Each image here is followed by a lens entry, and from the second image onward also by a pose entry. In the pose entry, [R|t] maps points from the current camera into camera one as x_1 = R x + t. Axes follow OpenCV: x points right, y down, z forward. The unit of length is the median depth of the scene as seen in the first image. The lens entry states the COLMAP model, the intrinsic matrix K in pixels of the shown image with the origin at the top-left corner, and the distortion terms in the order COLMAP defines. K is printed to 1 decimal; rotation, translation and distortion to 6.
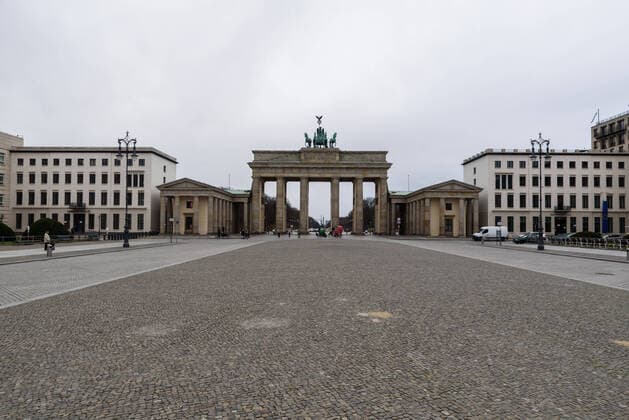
lens RADIAL K [[507.7, 0, 314.5], [0, 507.7, 210.0], [0, 0, 1]] dist [-0.002134, -0.000923]
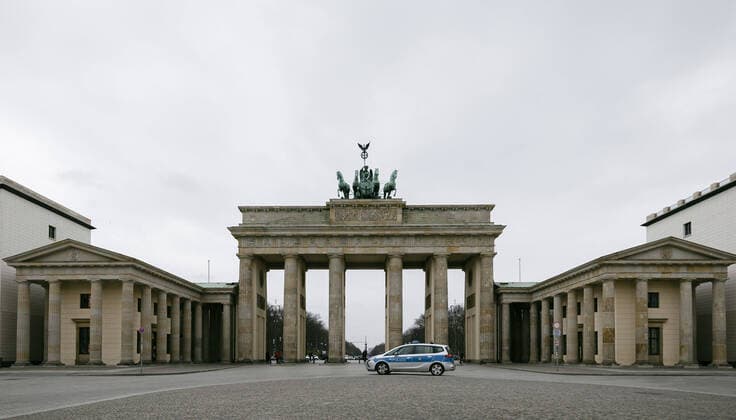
lens RADIAL K [[1450.5, 0, 368.0], [0, 1450.5, 210.0], [0, 0, 1]] dist [0.029160, -0.070123]
pose [[0.999954, -0.006039, 0.007401, 0.001618], [0.006450, 0.998360, -0.056885, -0.023776], [-0.007046, 0.056930, 0.998353, -0.482329]]
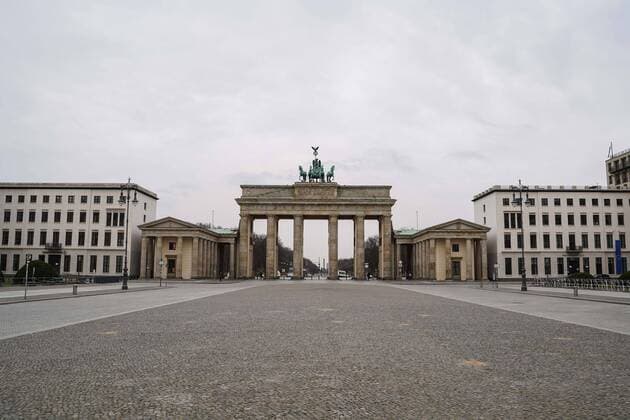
lens RADIAL K [[539.0, 0, 314.3], [0, 539.0, 200.3], [0, 0, 1]] dist [-0.120155, 0.004756]
pose [[0.999946, 0.000038, 0.010354, -0.001990], [0.000960, 0.995338, -0.096440, 0.000975], [-0.010310, 0.096445, 0.995285, 0.053578]]
